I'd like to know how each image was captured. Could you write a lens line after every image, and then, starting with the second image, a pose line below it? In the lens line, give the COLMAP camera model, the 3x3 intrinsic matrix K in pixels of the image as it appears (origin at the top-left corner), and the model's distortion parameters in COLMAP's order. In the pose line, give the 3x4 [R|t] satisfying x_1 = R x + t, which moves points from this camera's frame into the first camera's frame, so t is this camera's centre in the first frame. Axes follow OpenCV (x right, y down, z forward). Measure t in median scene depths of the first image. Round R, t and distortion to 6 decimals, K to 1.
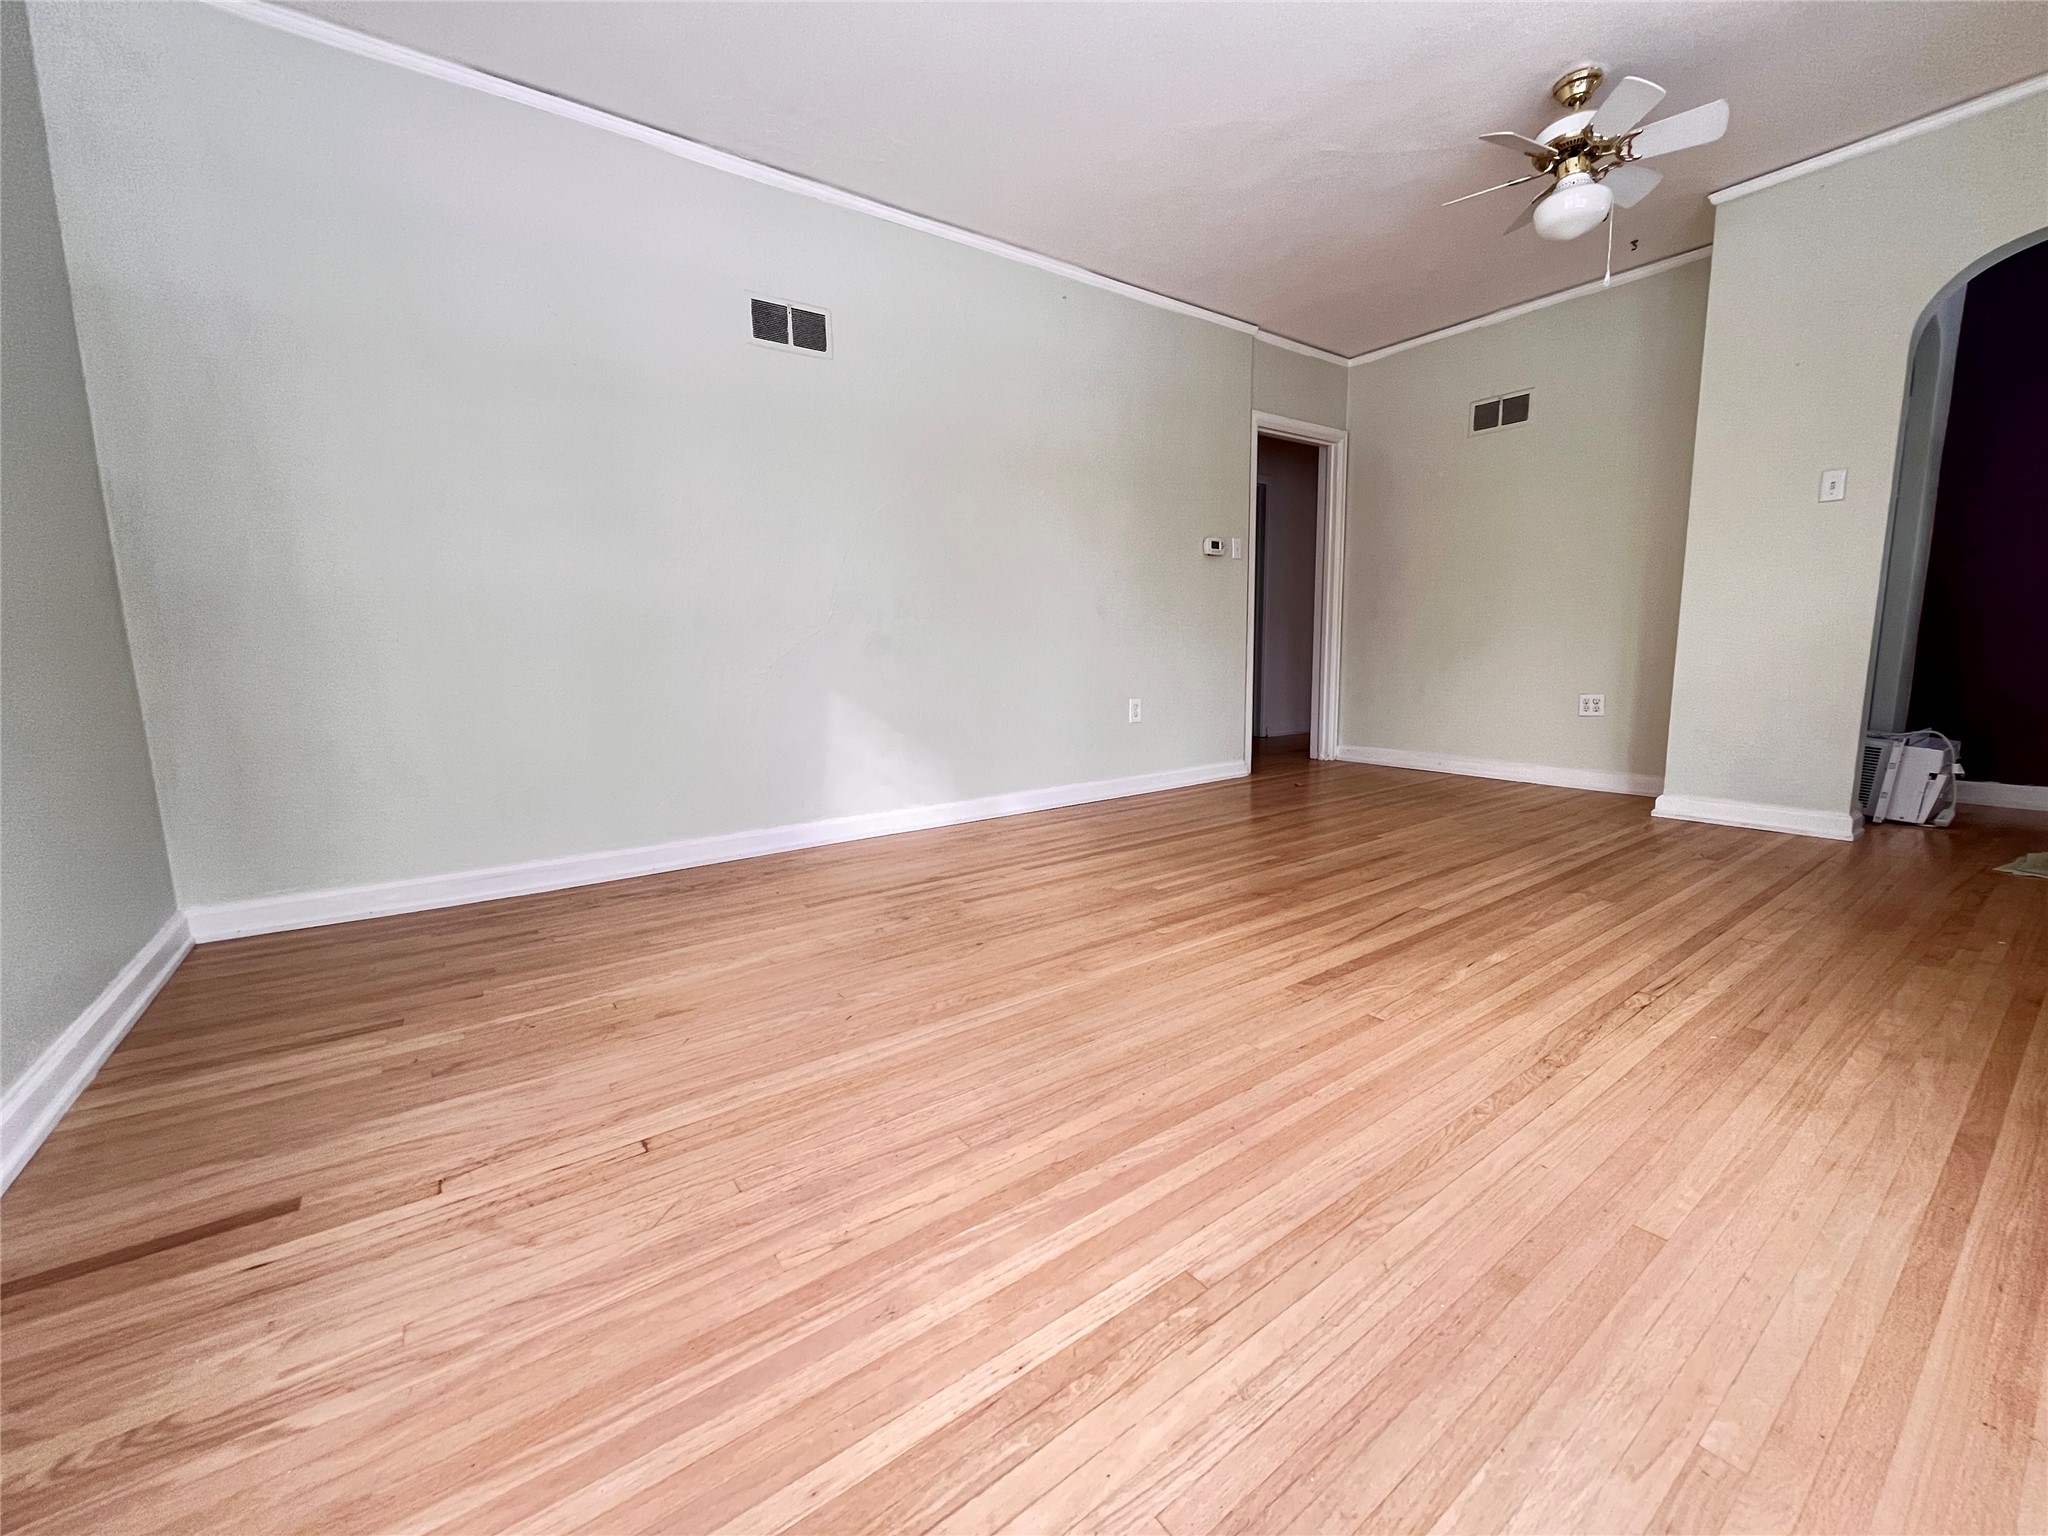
lens RADIAL K [[823.0, 0, 1022.2], [0, 823.0, 763.1], [0, 0, 1]] dist [-0.001287, -0.000586]
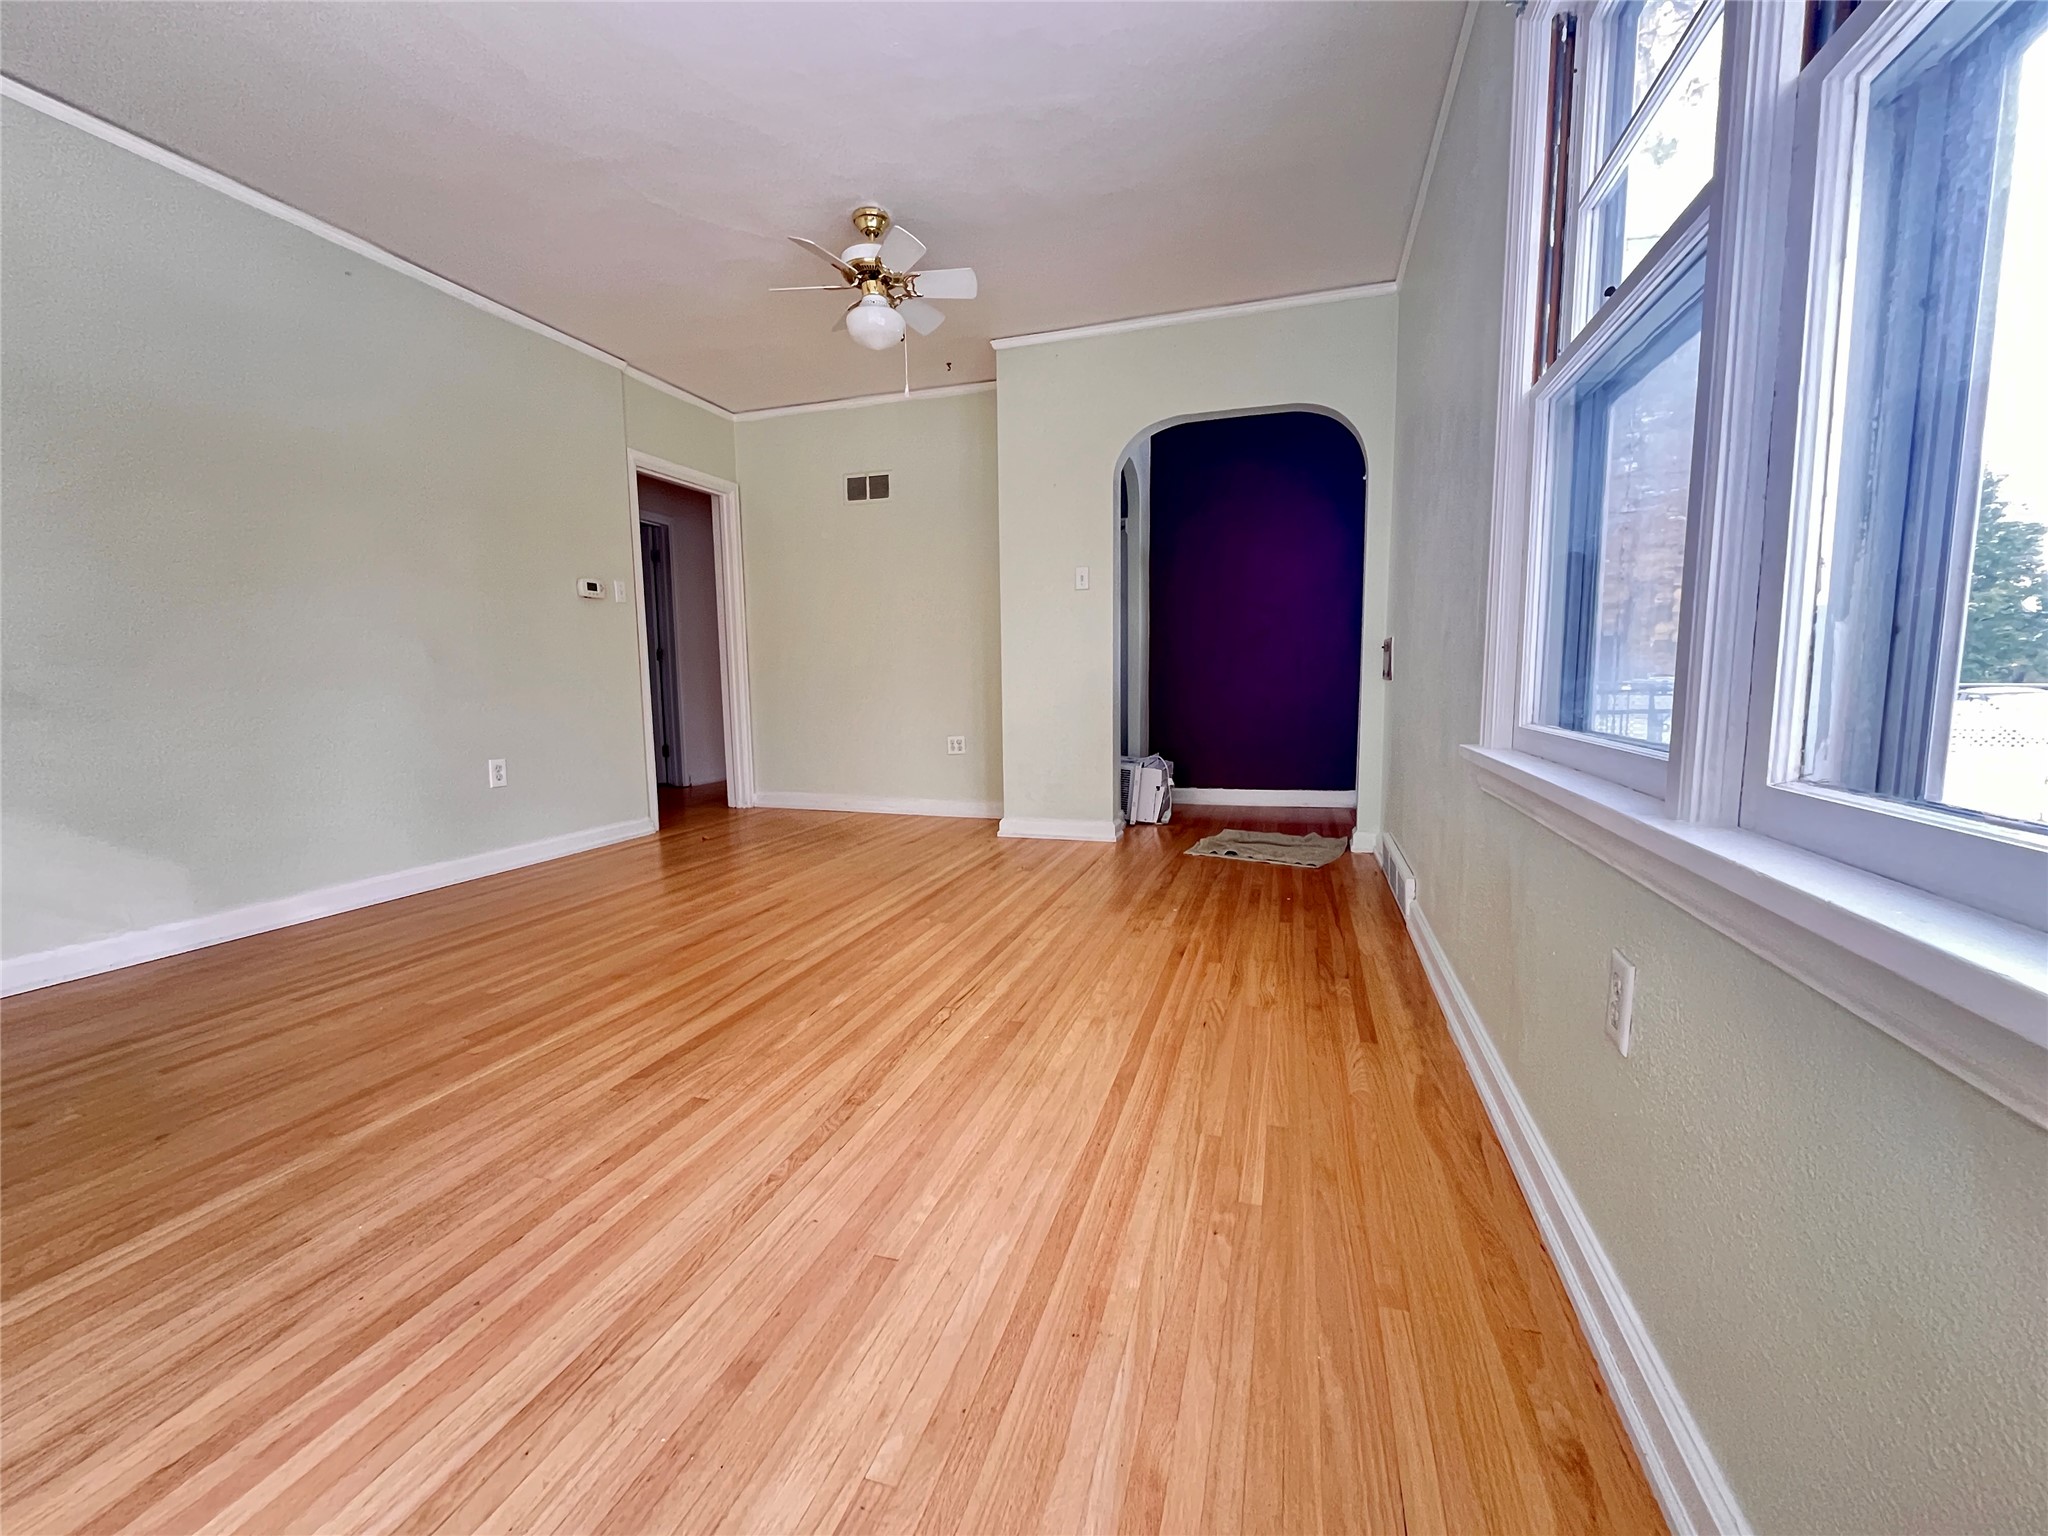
lens RADIAL K [[823.0, 0, 1021.2], [0, 823.0, 768.2], [0, 0, 1]] dist [-0.001287, -0.000586]
pose [[0.811260, -0.056440, 0.581955, 0.139403], [0.078006, 0.996880, -0.012062, -0.027688], [-0.579458, 0.055181, 0.813132, -0.021196]]
